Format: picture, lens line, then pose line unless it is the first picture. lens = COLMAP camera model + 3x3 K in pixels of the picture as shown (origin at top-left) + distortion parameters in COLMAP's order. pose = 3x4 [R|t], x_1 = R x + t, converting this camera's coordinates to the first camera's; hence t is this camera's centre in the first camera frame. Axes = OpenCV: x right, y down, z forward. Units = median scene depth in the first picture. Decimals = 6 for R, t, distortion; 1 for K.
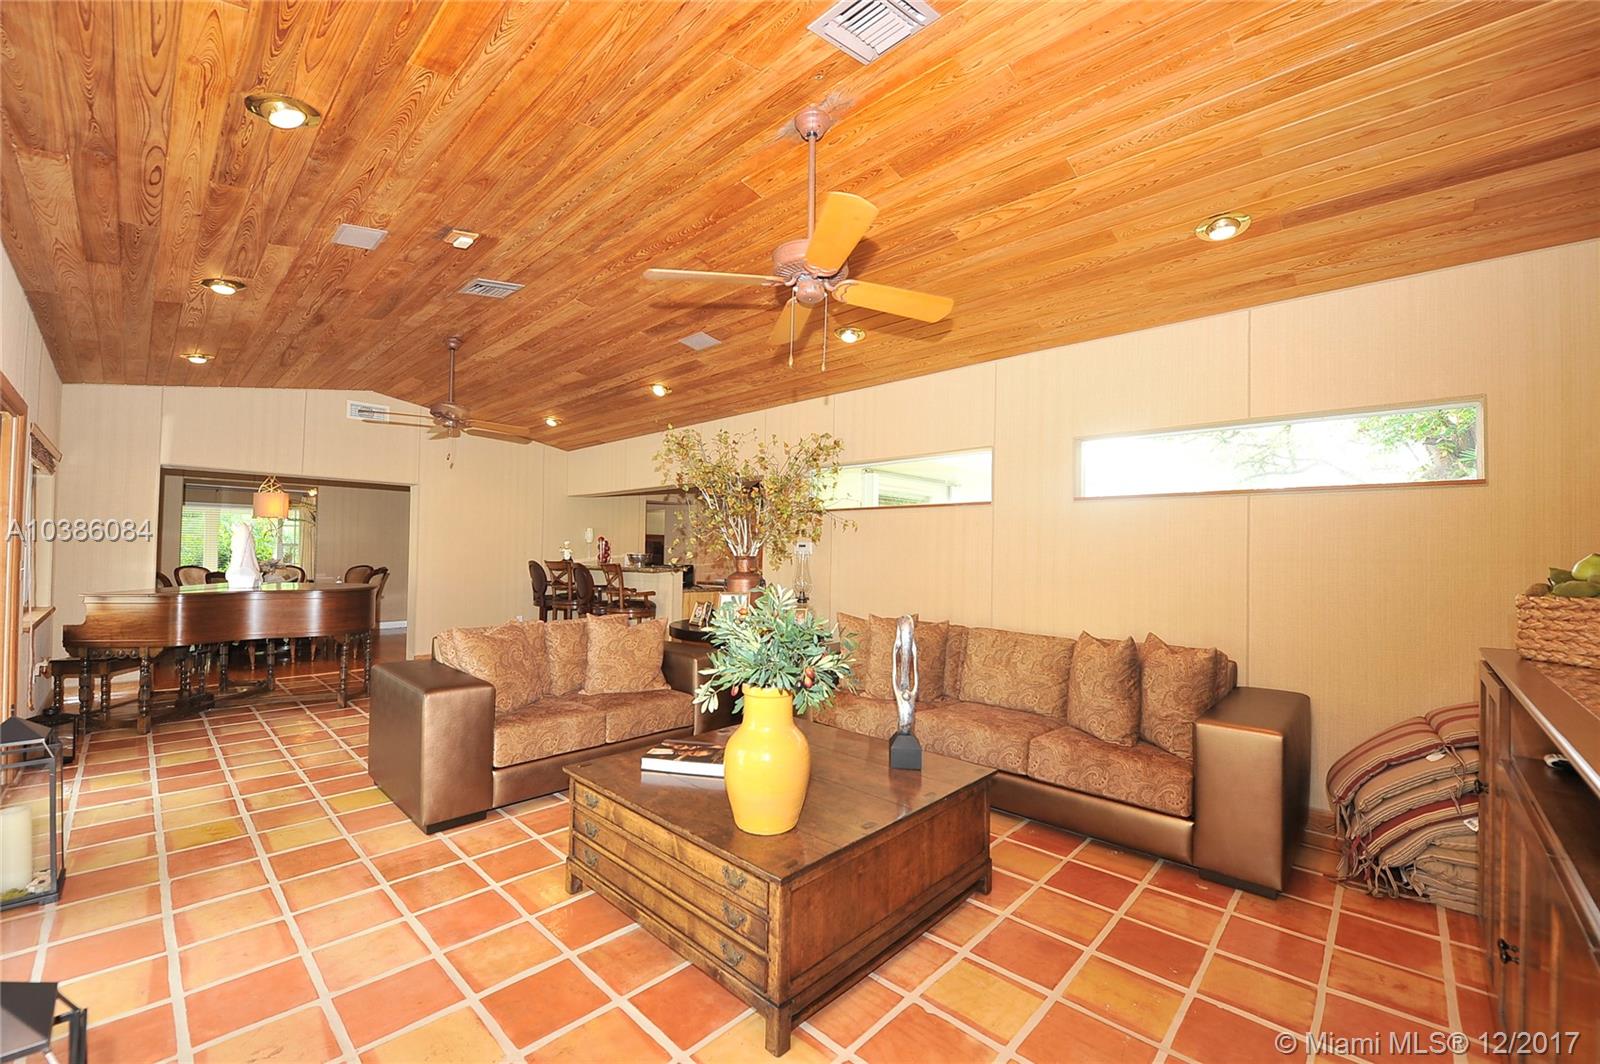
lens RADIAL K [[639.2, 0, 804.5], [0, 639.2, 538.6], [0, 0, 1]] dist [-0.020572, -0.000627]
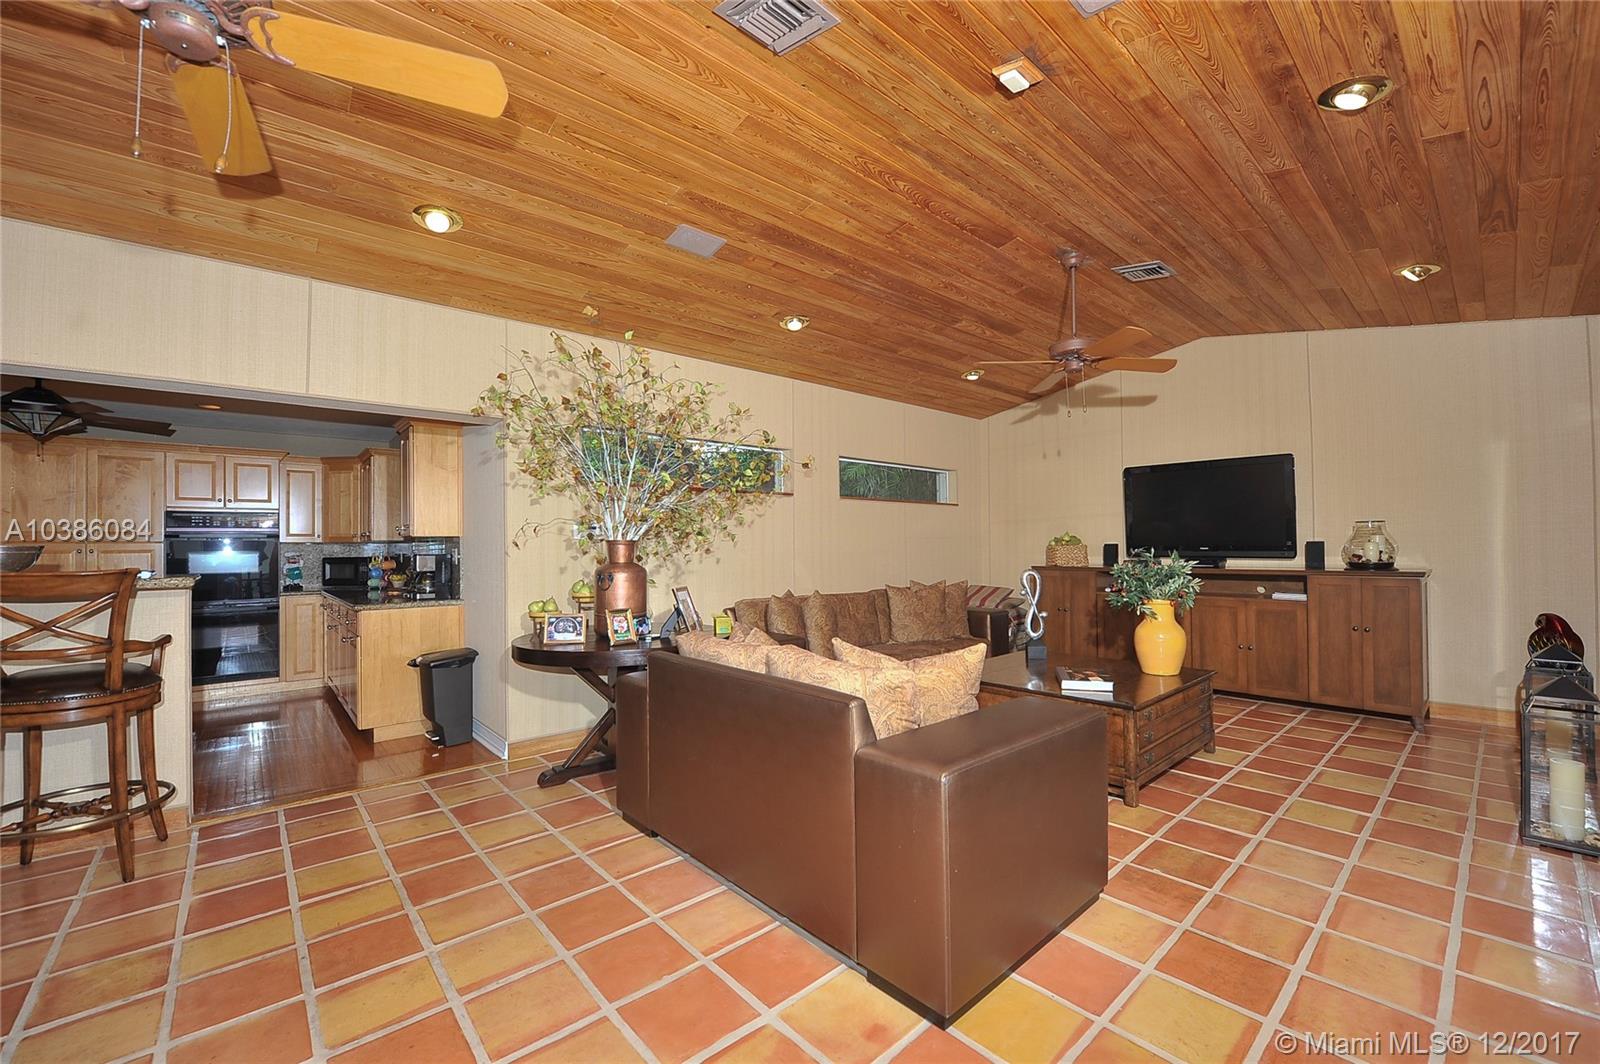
lens RADIAL K [[639.2, 0, 804.5], [0, 639.2, 538.6], [0, 0, 1]] dist [-0.020572, -0.000627]
pose [[0.095211, -0.000071, 0.995457, -1.757214], [-0.010118, 0.999948, 0.001039, 0.050717], [-0.995406, -0.010171, 0.095206, 1.625473]]
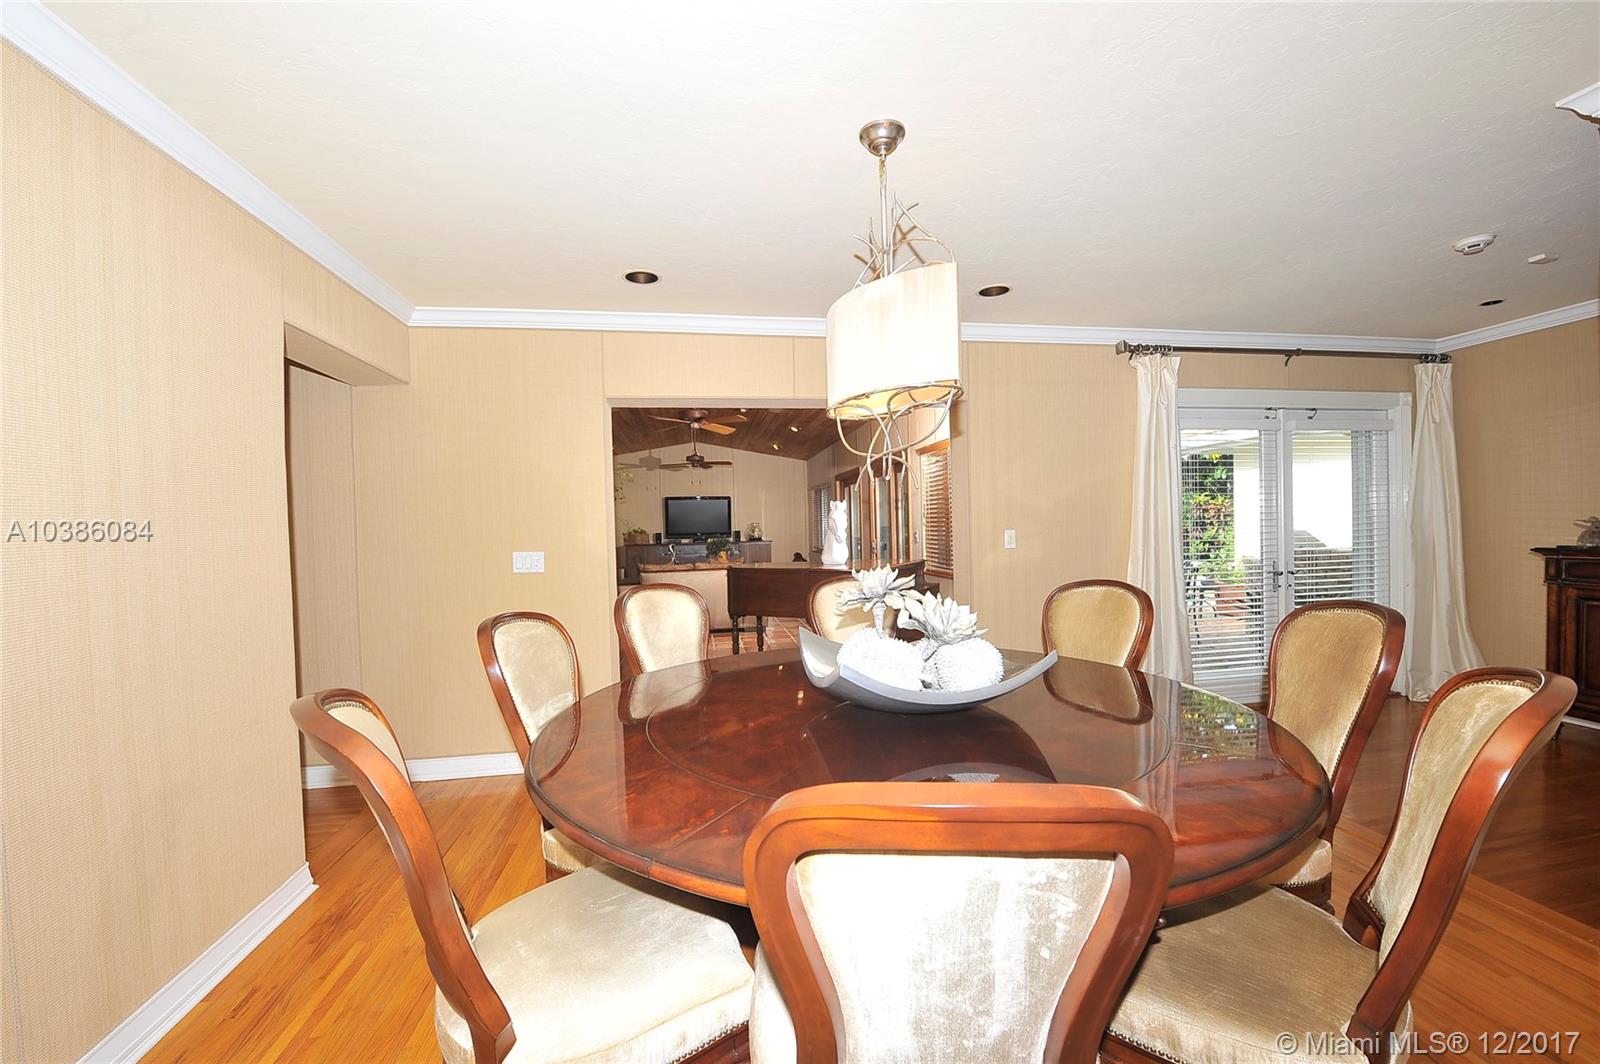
lens RADIAL K [[639.2, 0, 804.5], [0, 639.2, 538.6], [0, 0, 1]] dist [-0.020572, -0.000627]
pose [[-0.791576, -0.008954, 0.611005, -3.364340], [-0.001828, 0.999923, 0.012285, 0.042540], [-0.611068, 0.008608, -0.791532, 4.176460]]
